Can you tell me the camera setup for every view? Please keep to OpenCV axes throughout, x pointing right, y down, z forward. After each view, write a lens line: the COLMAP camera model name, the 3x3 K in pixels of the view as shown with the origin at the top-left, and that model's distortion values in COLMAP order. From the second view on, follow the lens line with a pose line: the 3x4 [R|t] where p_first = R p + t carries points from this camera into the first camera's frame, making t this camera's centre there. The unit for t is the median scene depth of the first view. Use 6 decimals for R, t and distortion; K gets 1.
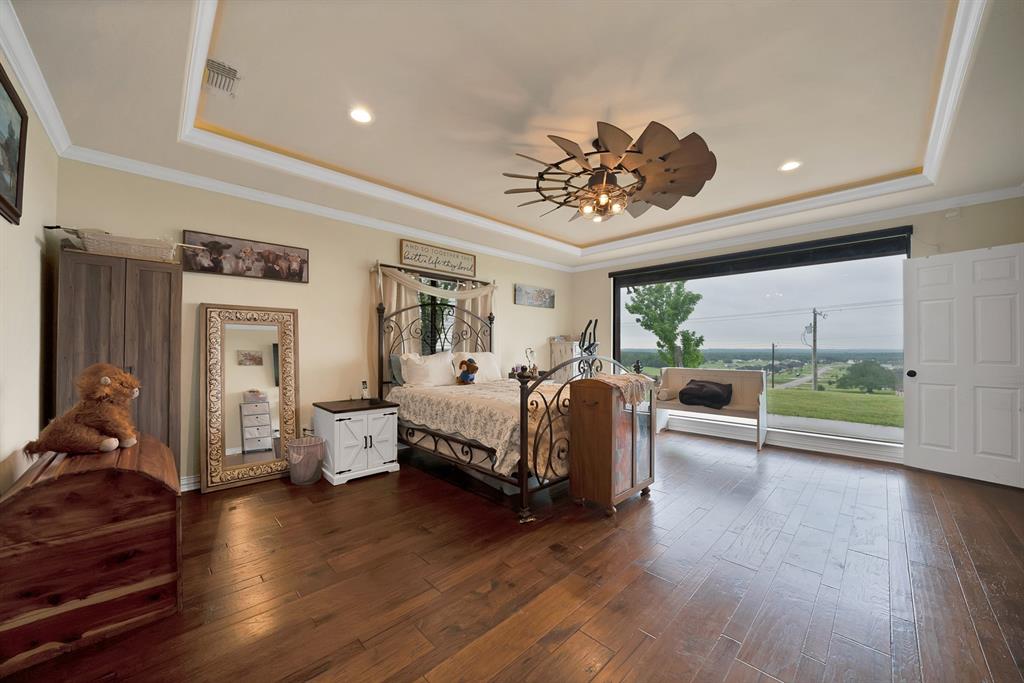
lens RADIAL K [[372.8, 0, 512.8], [0, 372.8, 343.7], [0, 0, 1]] dist [-0.025956, 0.002624]
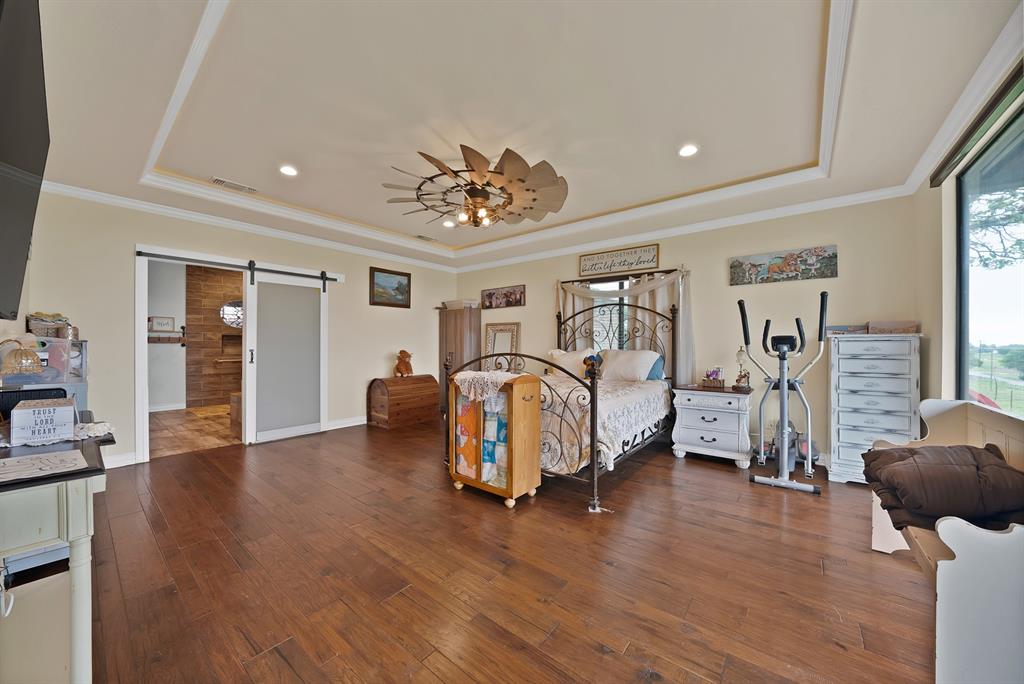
lens RADIAL K [[372.8, 0, 512.3], [0, 372.8, 345.8], [0, 0, 1]] dist [-0.025956, 0.002624]
pose [[0.110865, -0.000160, -0.993835, 1.077685], [0.008945, 0.999960, 0.000837, 0.012704], [0.993795, -0.008982, 0.110862, 0.767239]]
